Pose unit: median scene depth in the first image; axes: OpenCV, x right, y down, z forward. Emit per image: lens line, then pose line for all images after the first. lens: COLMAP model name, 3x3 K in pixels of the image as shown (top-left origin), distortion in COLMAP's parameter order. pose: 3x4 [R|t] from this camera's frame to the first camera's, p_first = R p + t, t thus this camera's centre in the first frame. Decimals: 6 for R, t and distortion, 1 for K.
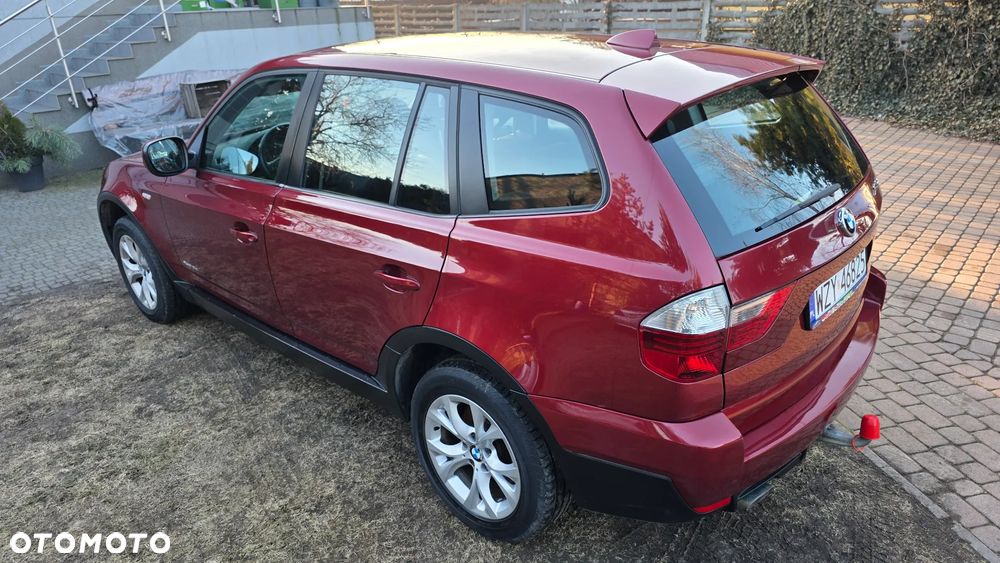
lens RADIAL K [[670.2, 0, 499.8], [0, 670.2, 286.2], [0, 0, 1]] dist [0.061906, -0.055196]
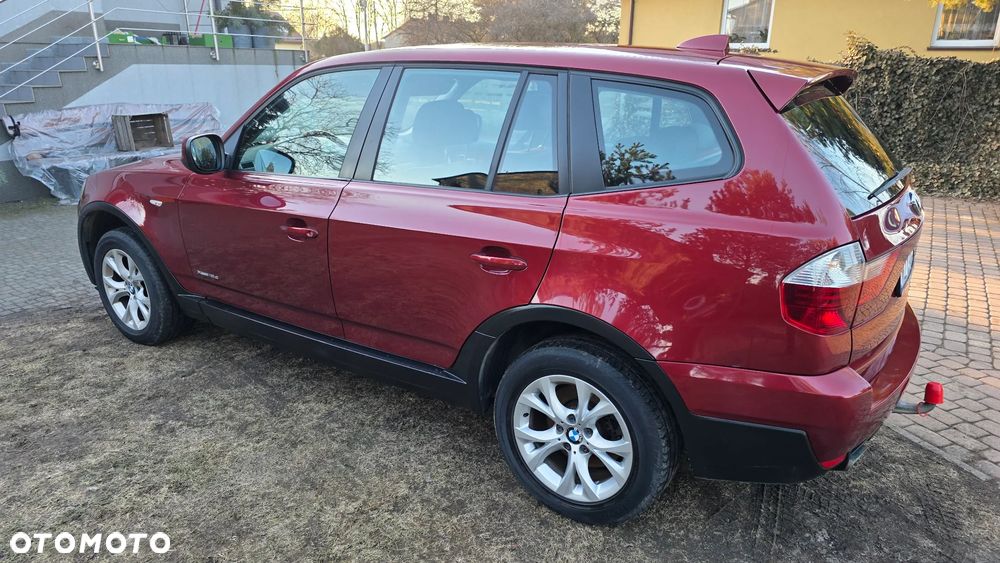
lens RADIAL K [[670.2, 0, 500.5], [0, 670.2, 282.3], [0, 0, 1]] dist [0.061906, -0.055196]
pose [[0.987990, -0.003645, 0.154472, -0.255599], [0.017891, 0.995696, -0.090936, 0.094913], [-0.153475, 0.092608, 0.983803, 0.009283]]
